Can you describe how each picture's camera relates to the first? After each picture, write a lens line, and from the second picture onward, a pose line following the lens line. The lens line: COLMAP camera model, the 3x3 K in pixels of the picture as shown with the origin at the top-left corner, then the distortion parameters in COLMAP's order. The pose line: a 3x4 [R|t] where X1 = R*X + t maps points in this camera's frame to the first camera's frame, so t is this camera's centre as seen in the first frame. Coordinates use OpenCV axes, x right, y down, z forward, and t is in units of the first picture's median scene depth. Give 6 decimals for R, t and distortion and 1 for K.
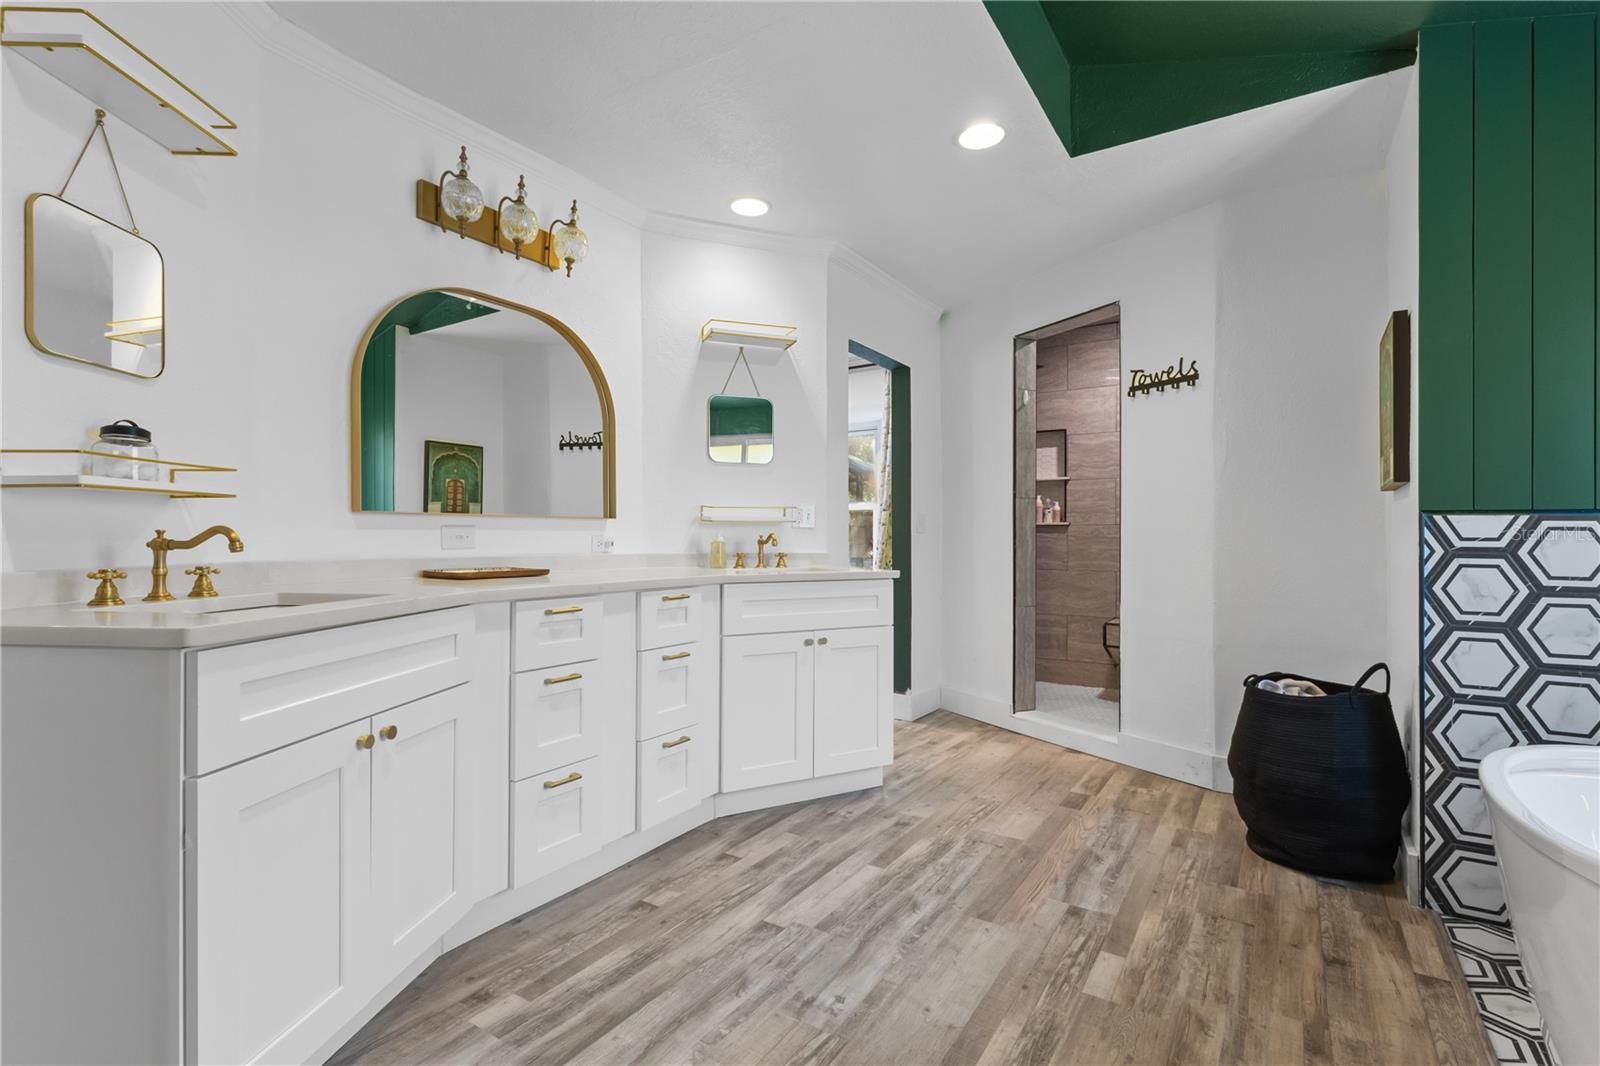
lens RADIAL K [[745.5, 0, 793.1], [0, 745.5, 534.5], [0, 0, 1]] dist [-0.002306, 0.002217]
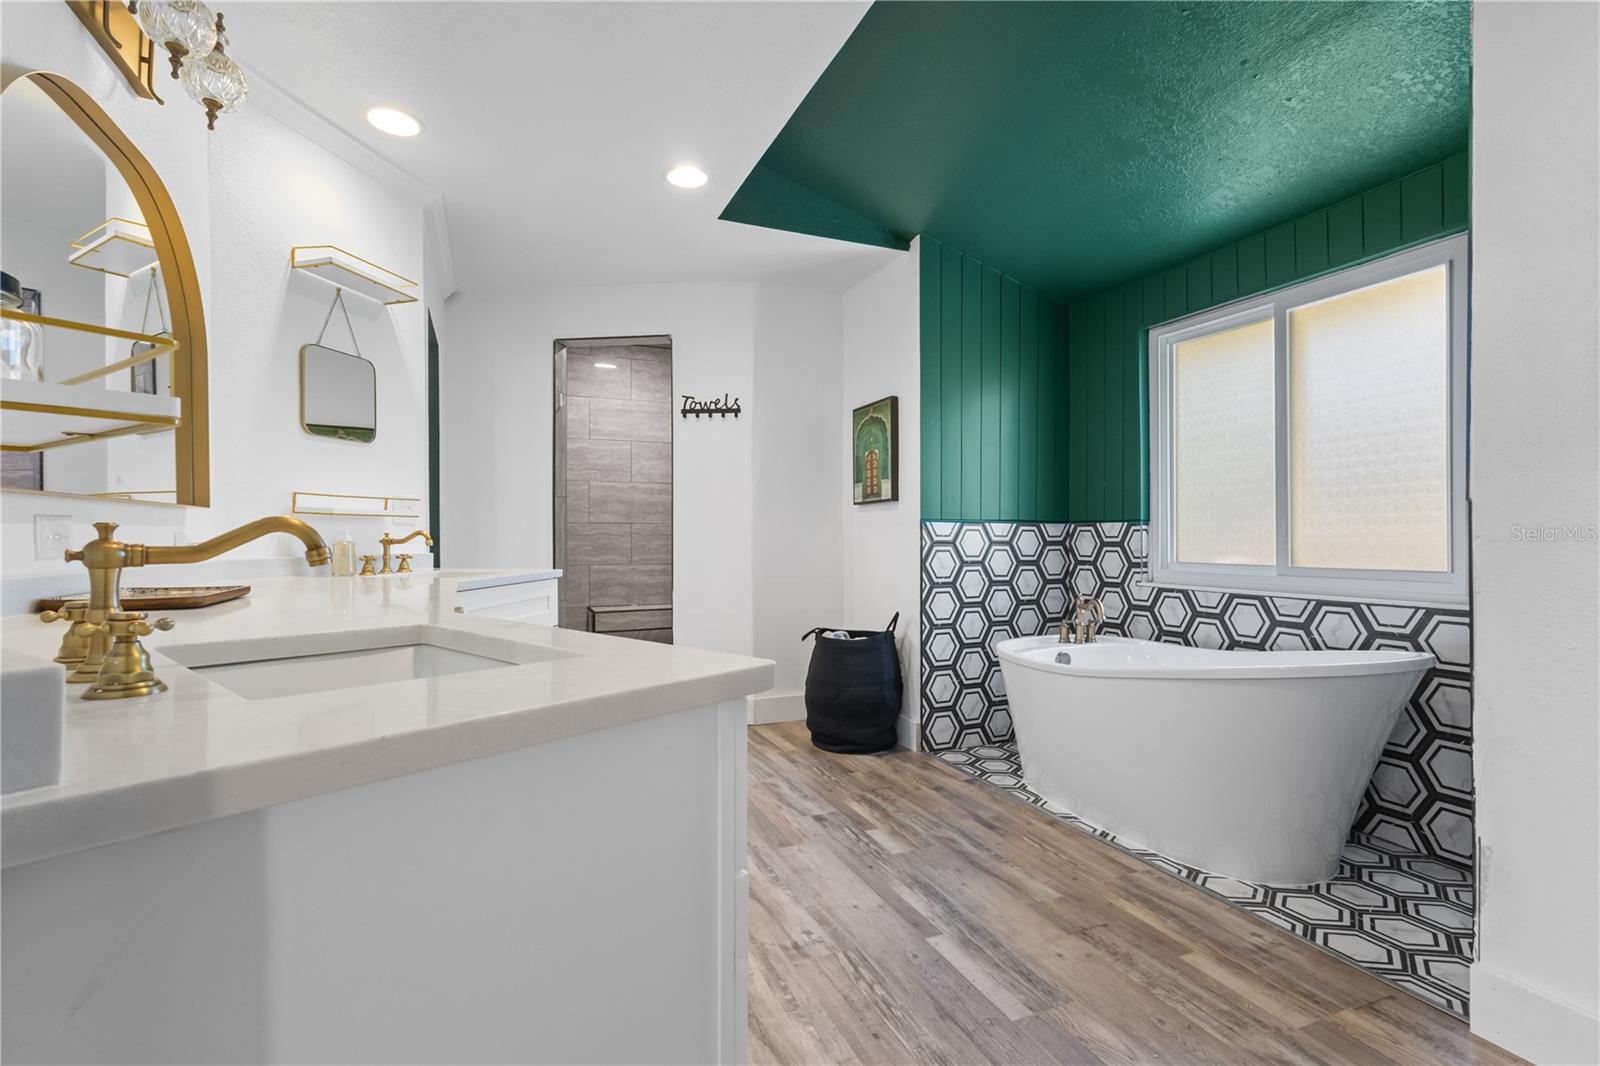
lens RADIAL K [[745.5, 0, 791.7], [0, 745.5, 535.7], [0, 0, 1]] dist [-0.002306, 0.002217]
pose [[0.557079, -0.002629, 0.830455, -0.738344], [-0.002710, 0.999984, 0.004984, -0.001519], [-0.830455, -0.005027, 0.557063, 0.302739]]
